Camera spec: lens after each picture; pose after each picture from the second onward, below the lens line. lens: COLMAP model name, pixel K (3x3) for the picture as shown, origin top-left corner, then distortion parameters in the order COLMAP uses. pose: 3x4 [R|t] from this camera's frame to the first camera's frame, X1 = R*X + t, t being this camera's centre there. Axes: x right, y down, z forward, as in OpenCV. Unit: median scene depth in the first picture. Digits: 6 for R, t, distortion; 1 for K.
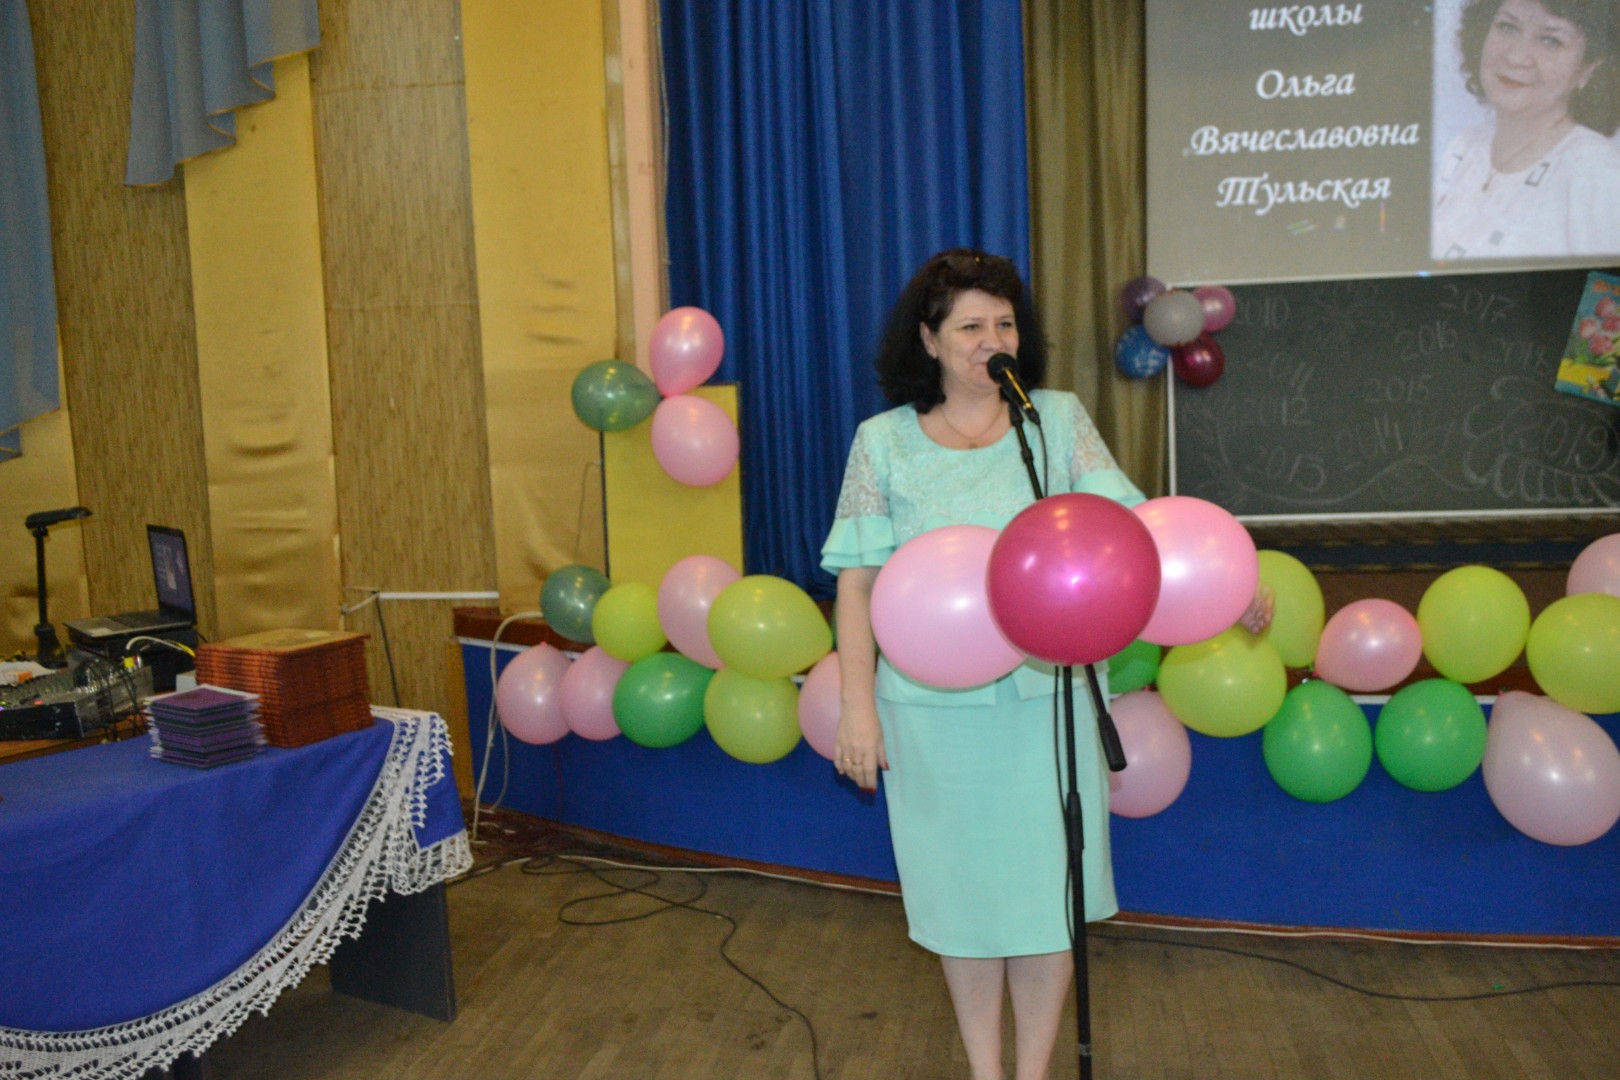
lens RADIAL K [[1524.0, 0, 794.3], [0, 1524.0, 540.7], [0, 0, 1]] dist [-0.035274, 0.000000]
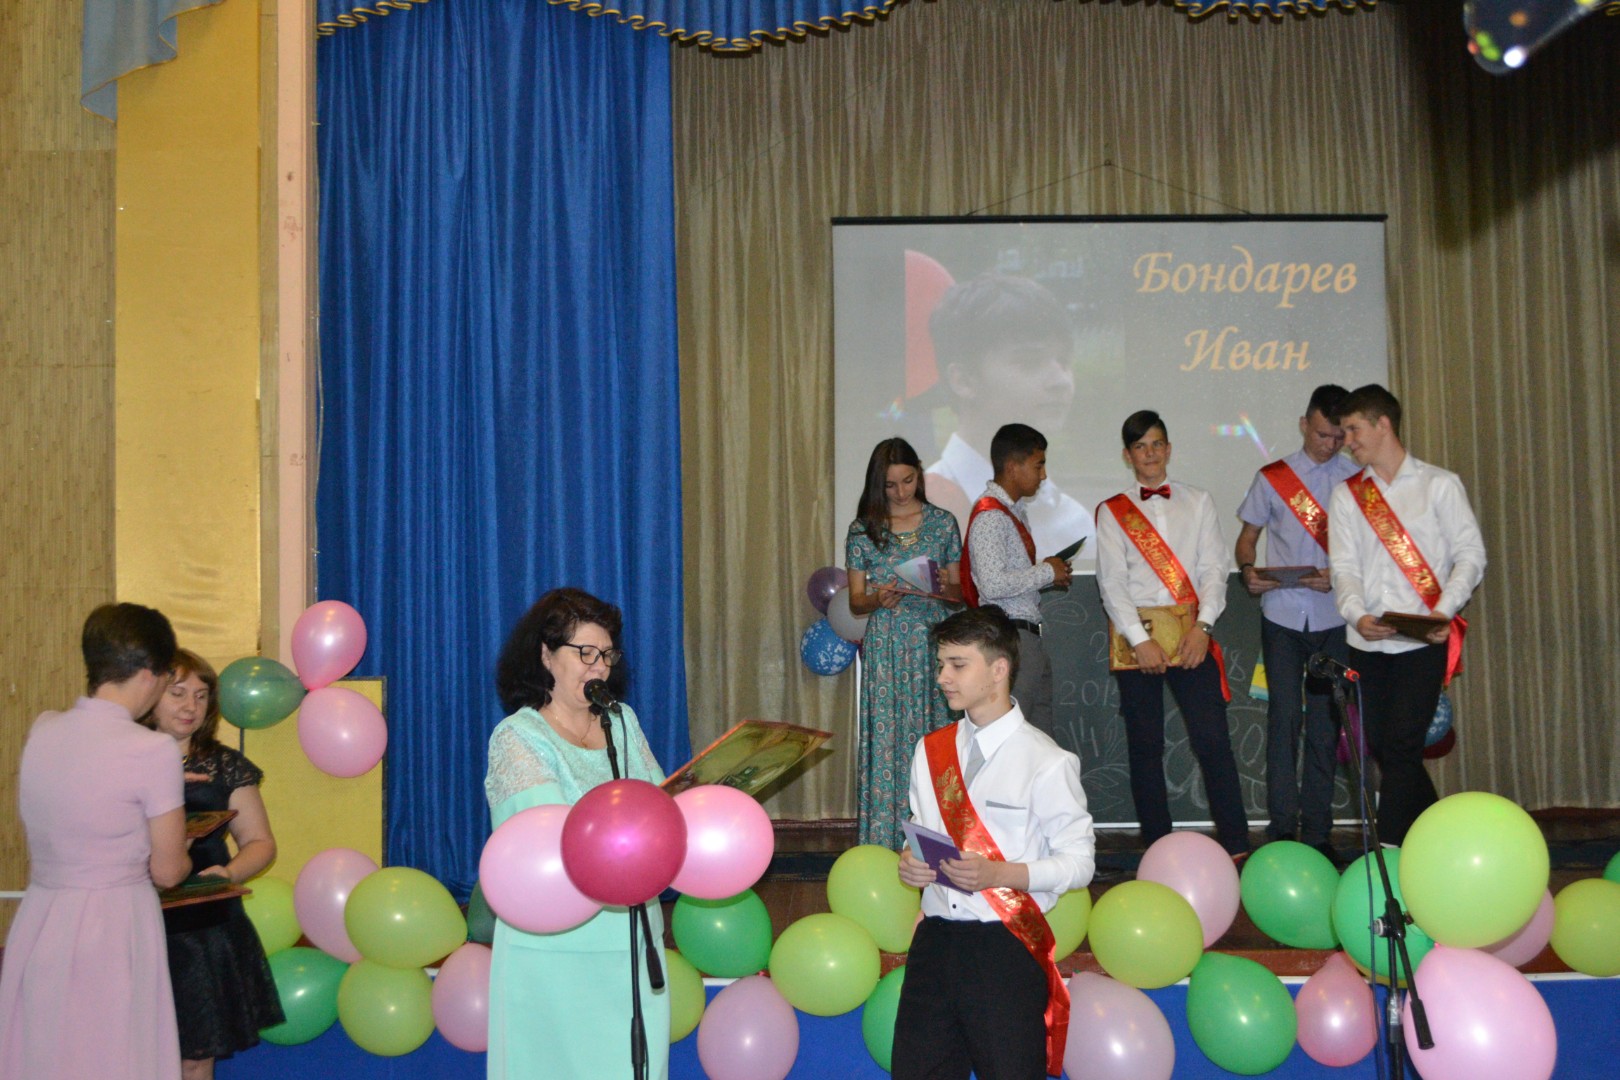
lens RADIAL K [[2047.4, 0, 801.8], [0, 2047.4, 544.8], [0, 0, 1]] dist [-0.020302, 0.000000]
pose [[0.986627, 0.032399, 0.159742, 0.015501], [-0.006577, 0.987161, -0.159593, 0.021938], [-0.162862, 0.156408, 0.974173, -0.350269]]
